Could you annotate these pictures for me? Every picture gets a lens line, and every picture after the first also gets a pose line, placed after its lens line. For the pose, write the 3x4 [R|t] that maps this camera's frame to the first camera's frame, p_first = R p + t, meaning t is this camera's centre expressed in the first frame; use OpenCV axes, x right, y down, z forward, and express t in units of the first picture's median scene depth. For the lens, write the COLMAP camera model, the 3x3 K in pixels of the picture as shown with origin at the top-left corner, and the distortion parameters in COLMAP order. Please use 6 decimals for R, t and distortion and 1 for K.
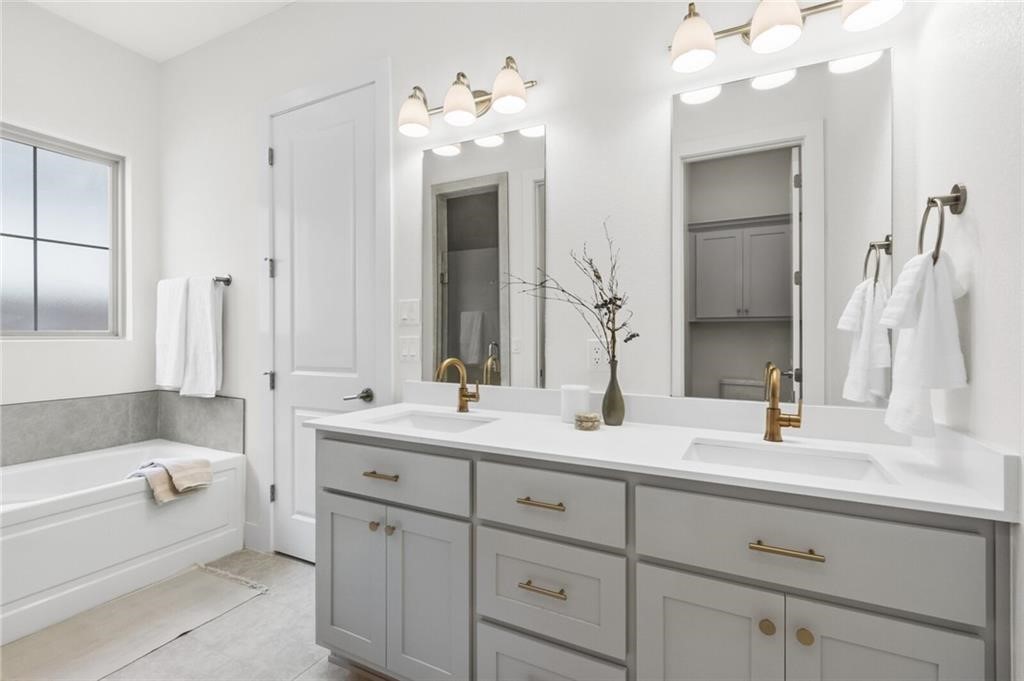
lens RADIAL K [[447.5, 0, 528.4], [0, 447.5, 337.4], [0, 0, 1]] dist [0.000715, -0.000333]
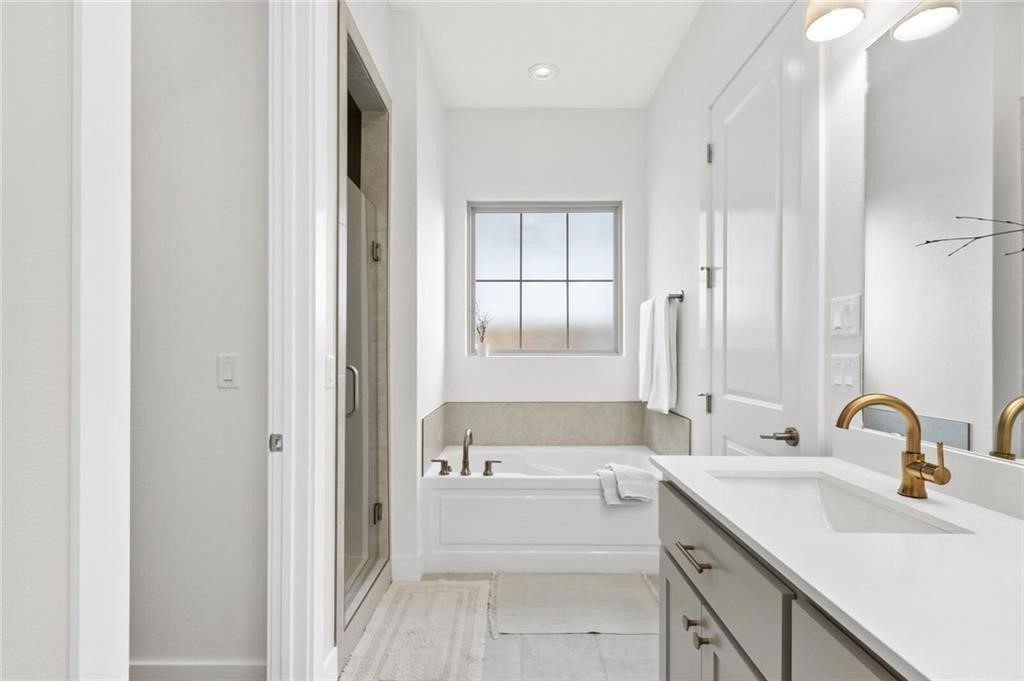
lens RADIAL K [[471.8, 0, 515.2], [0, 471.8, 353.7], [0, 0, 1]] dist [-0.001296, 0.000198]
pose [[0.424072, 0.002283, -0.905626, 0.119816], [-0.004065, 0.999992, 0.000617, -0.001726], [0.905619, 0.003420, 0.424077, 0.252358]]
